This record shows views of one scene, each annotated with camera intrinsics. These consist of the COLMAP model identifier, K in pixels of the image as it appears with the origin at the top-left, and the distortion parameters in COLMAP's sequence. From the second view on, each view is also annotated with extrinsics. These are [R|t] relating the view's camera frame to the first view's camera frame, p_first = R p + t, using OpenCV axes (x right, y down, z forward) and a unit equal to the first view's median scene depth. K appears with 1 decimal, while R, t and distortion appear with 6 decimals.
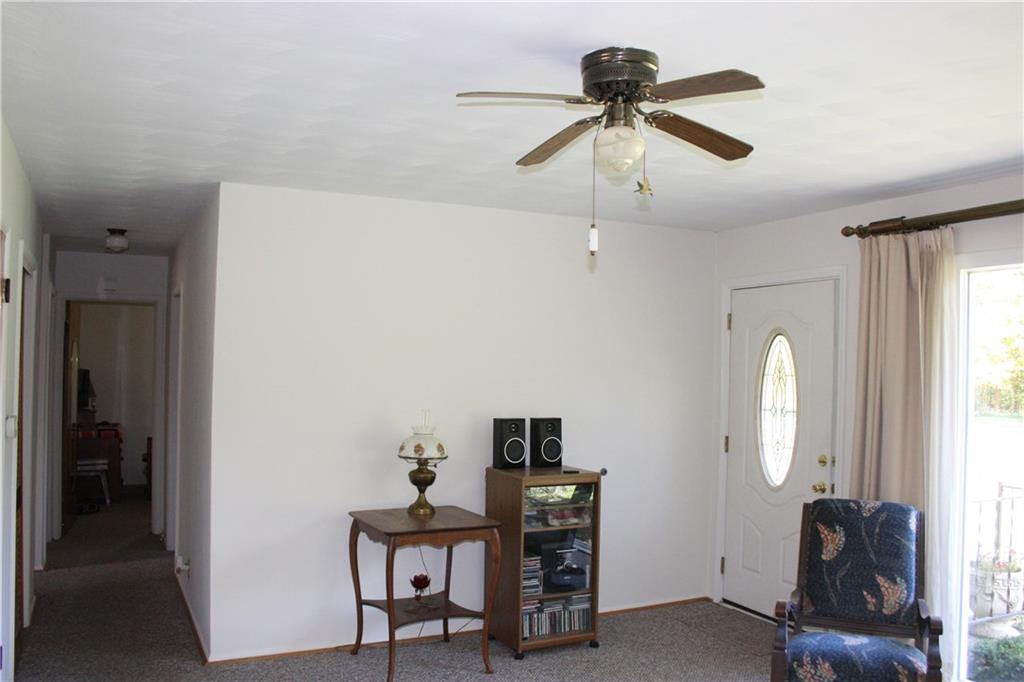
lens RADIAL K [[882.7, 0, 510.0], [0, 882.7, 351.5], [0, 0, 1]] dist [-0.115235, 0.105827]
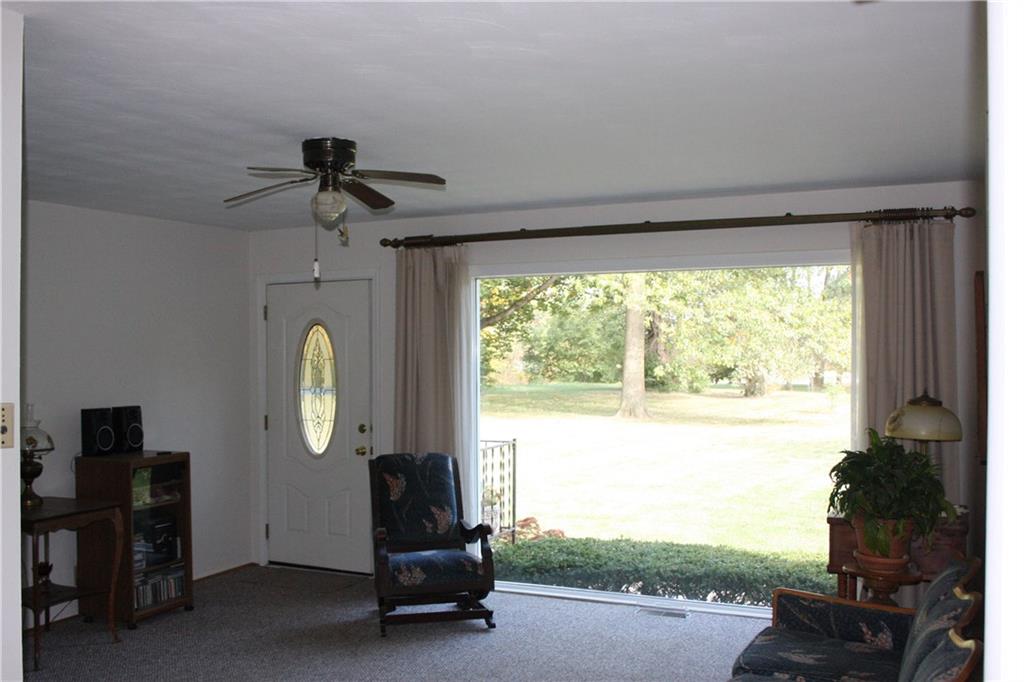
lens RADIAL K [[1044.1, 0, 513.1], [0, 1044.1, 337.7], [0, 0, 1]] dist [-0.051790, 0.000000]
pose [[0.792643, -0.021211, 0.609317, -0.397166], [0.016923, 0.999775, 0.012788, -0.018240], [-0.609451, 0.000175, 0.792824, -0.313636]]
